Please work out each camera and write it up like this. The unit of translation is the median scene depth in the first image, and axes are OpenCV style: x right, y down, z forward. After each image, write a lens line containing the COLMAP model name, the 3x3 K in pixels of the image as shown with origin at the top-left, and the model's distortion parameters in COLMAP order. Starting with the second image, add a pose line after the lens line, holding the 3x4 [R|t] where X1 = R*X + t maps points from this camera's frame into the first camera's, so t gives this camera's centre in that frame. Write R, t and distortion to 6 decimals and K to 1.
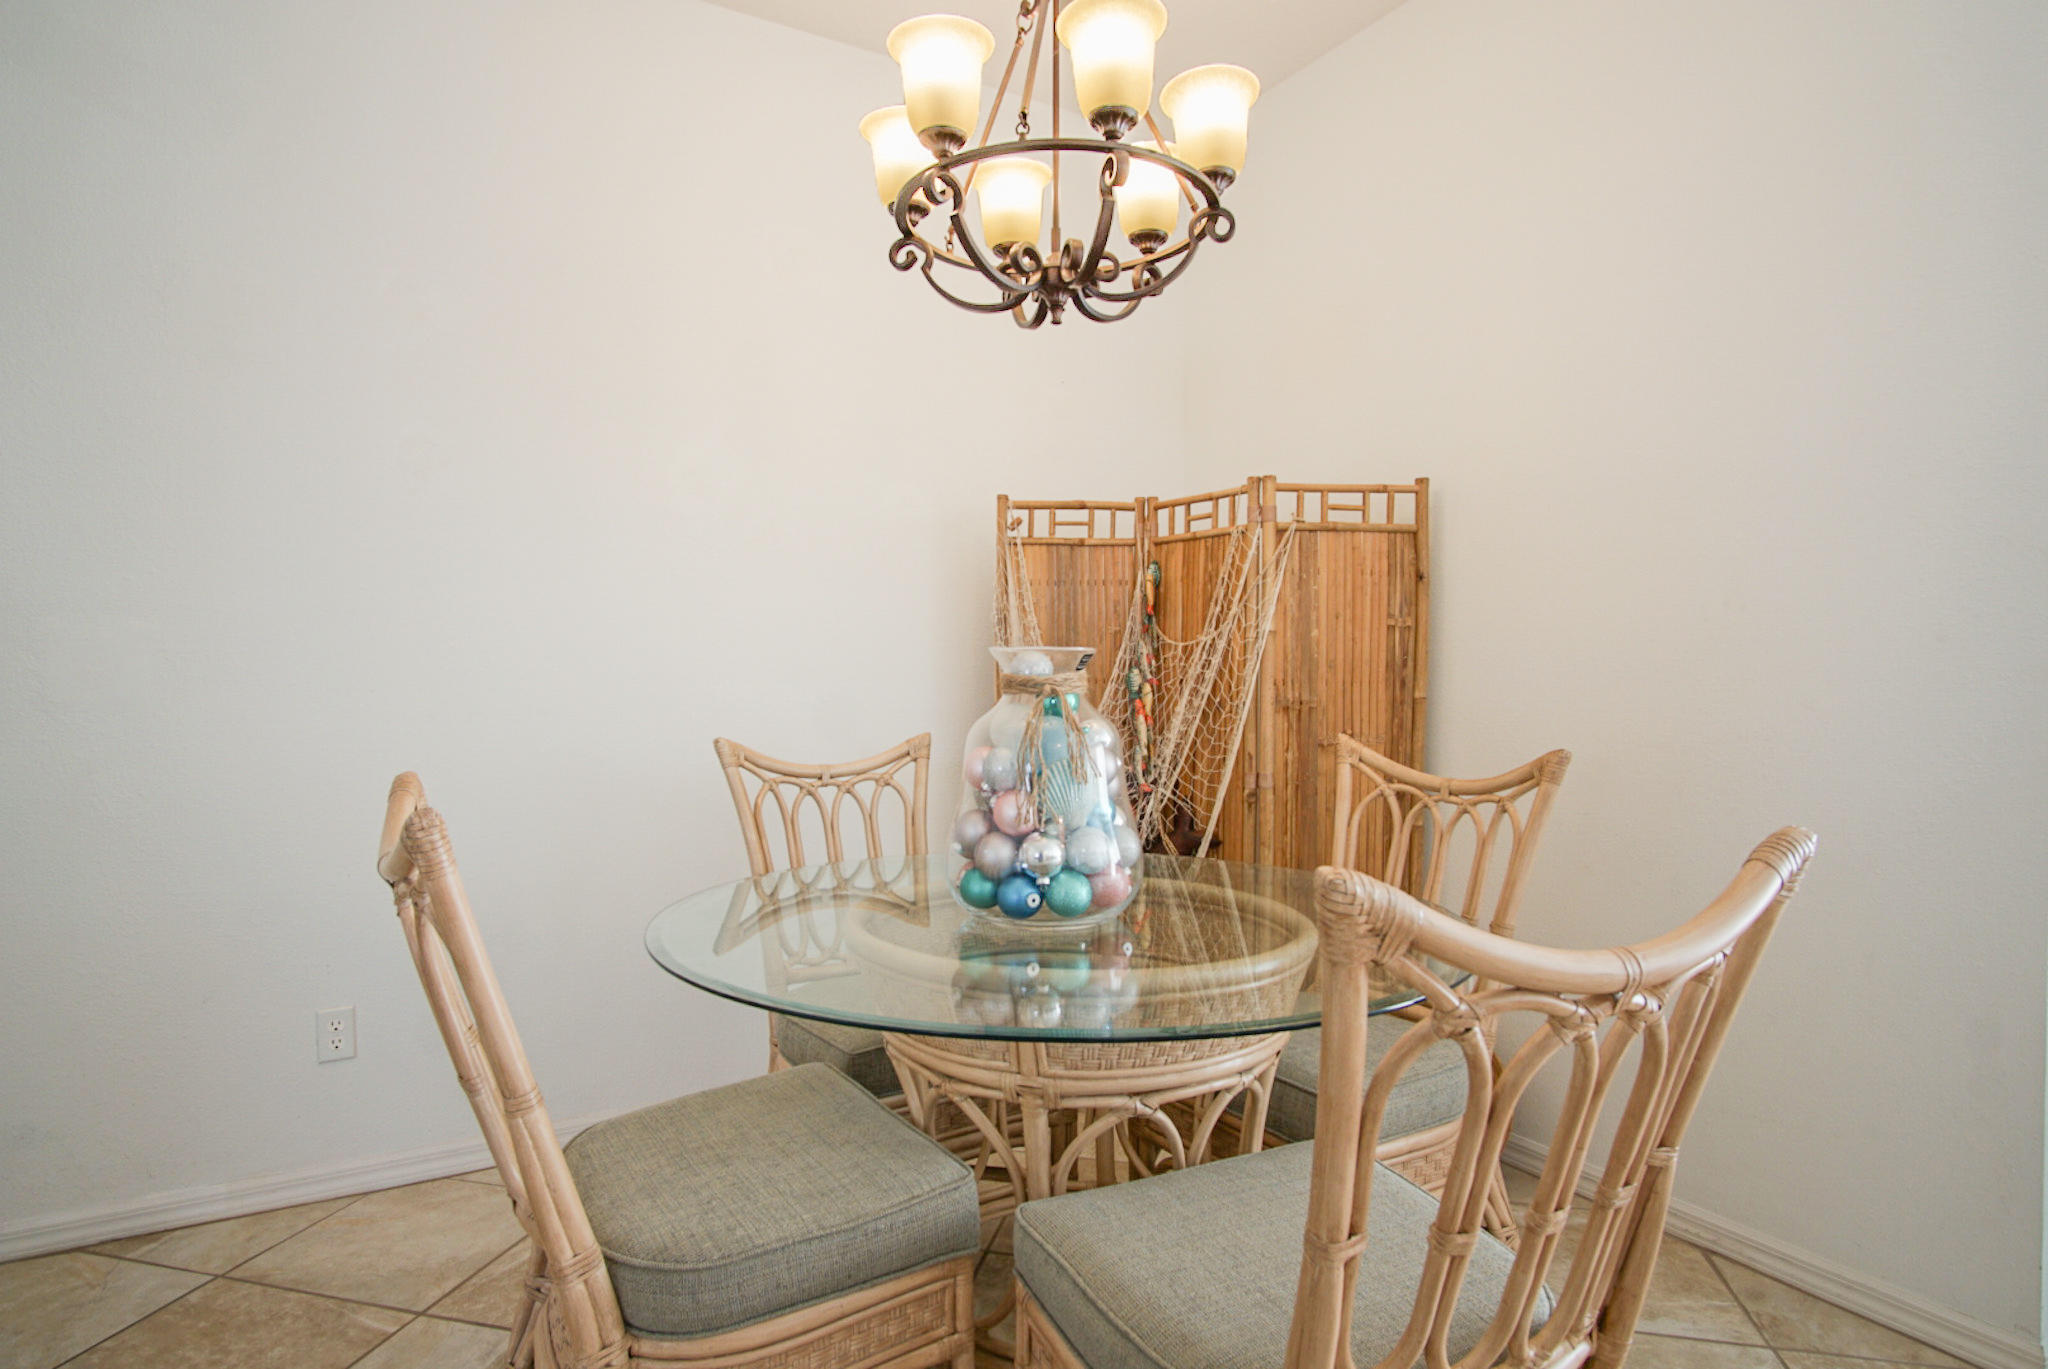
lens RADIAL K [[1119.9, 0, 1013.7], [0, 1119.9, 685.5], [0, 0, 1]] dist [-0.027503, -0.000358]
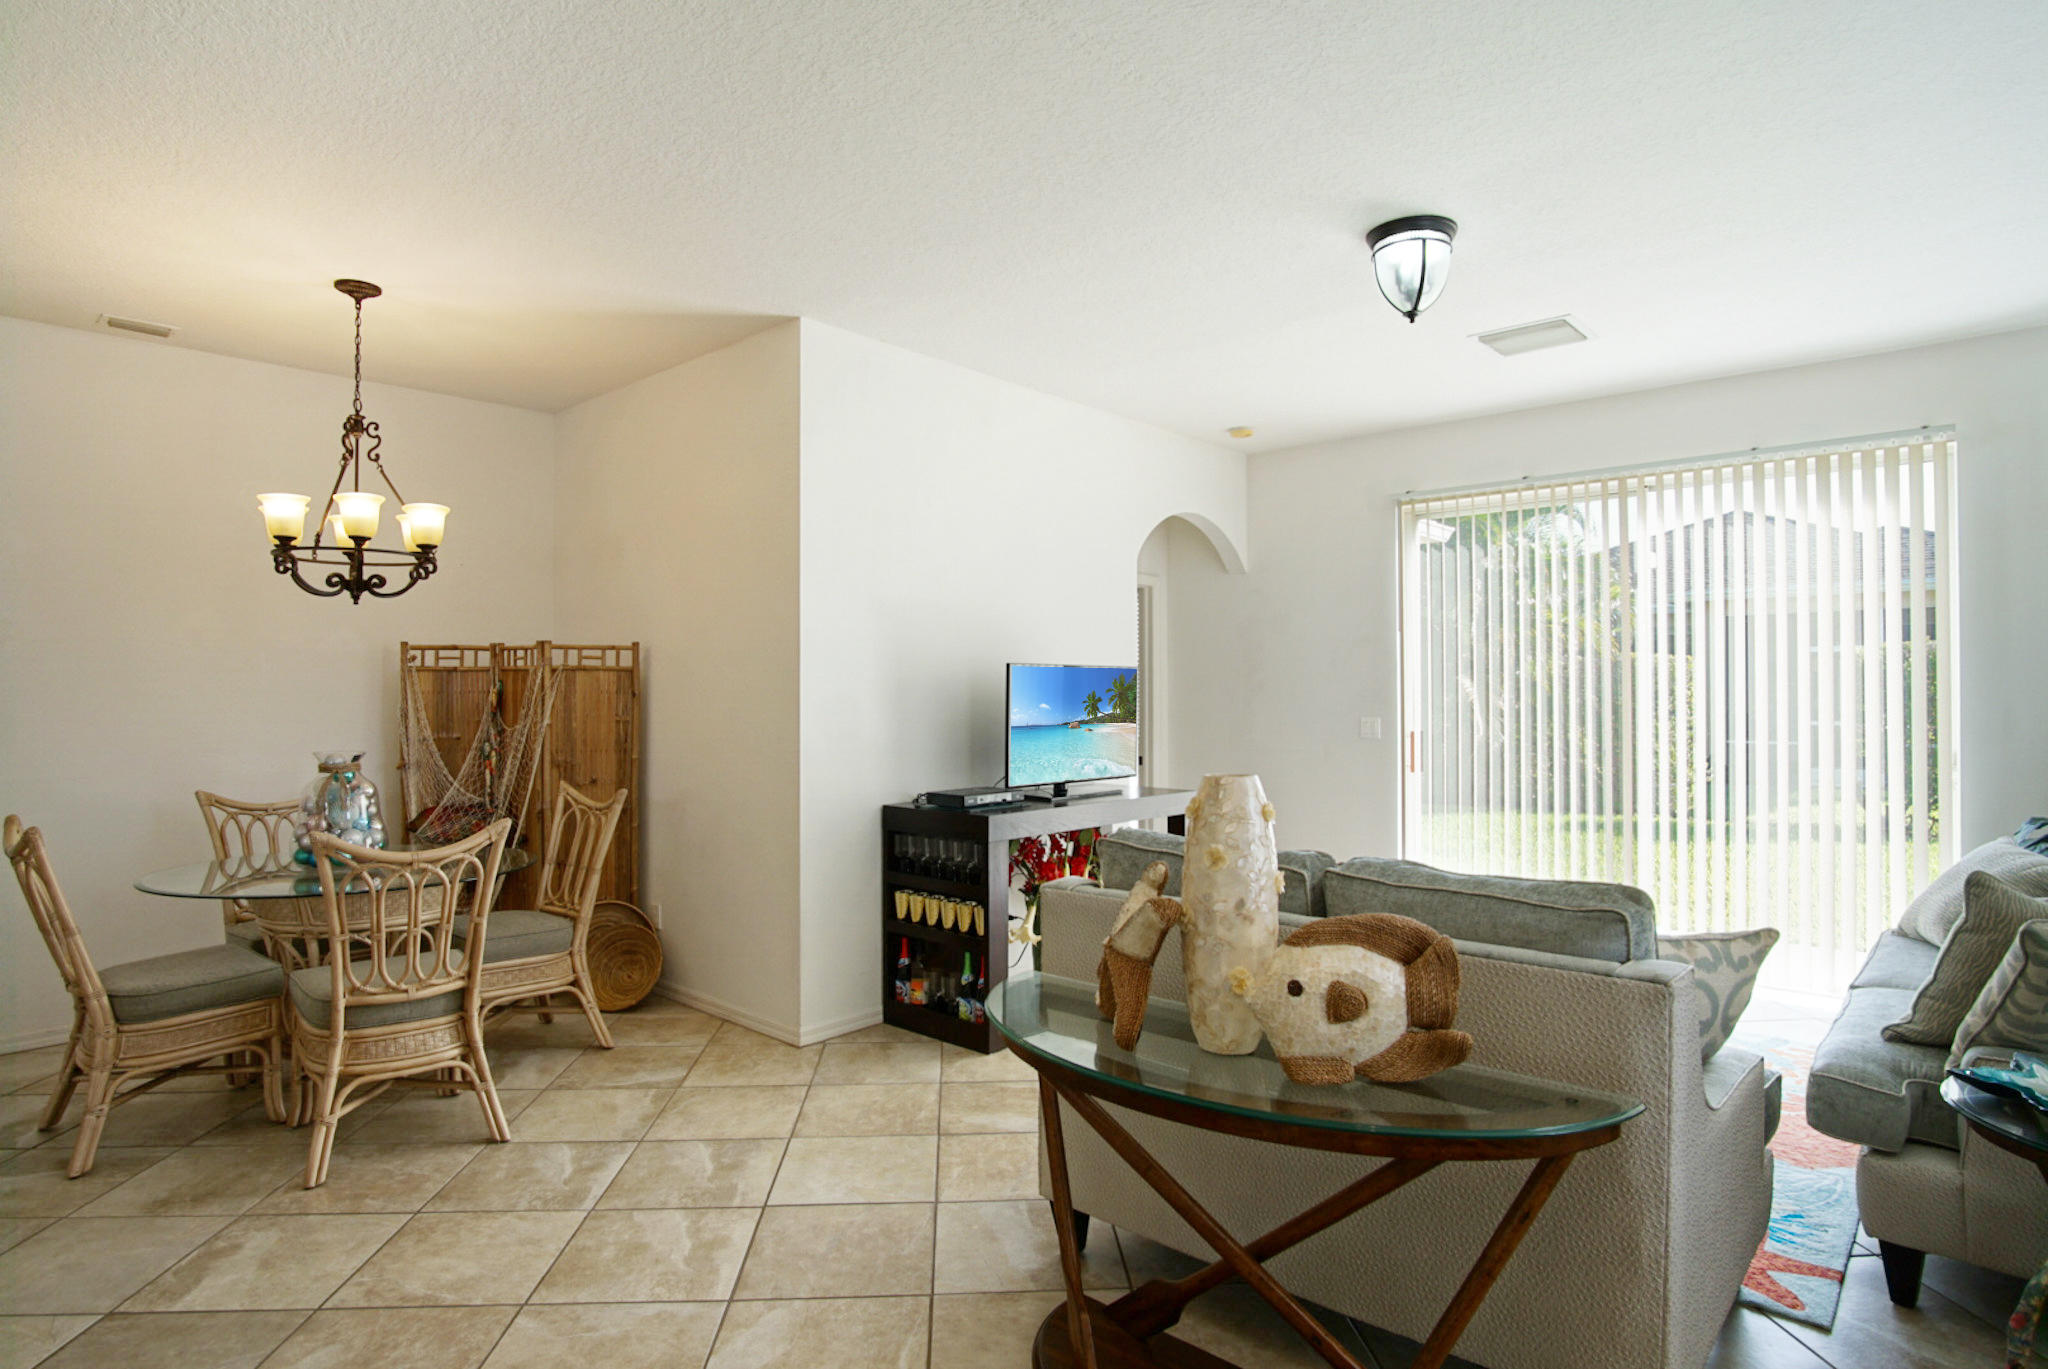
lens RADIAL K [[1119.9, 0, 1035.7], [0, 1119.9, 680.9], [0, 0, 1]] dist [-0.027503, -0.000358]
pose [[0.953045, 0.000712, 0.302826, 0.440046], [0.005489, 0.999792, -0.019626, -0.079395], [-0.302778, 0.020367, 0.952844, -1.008031]]
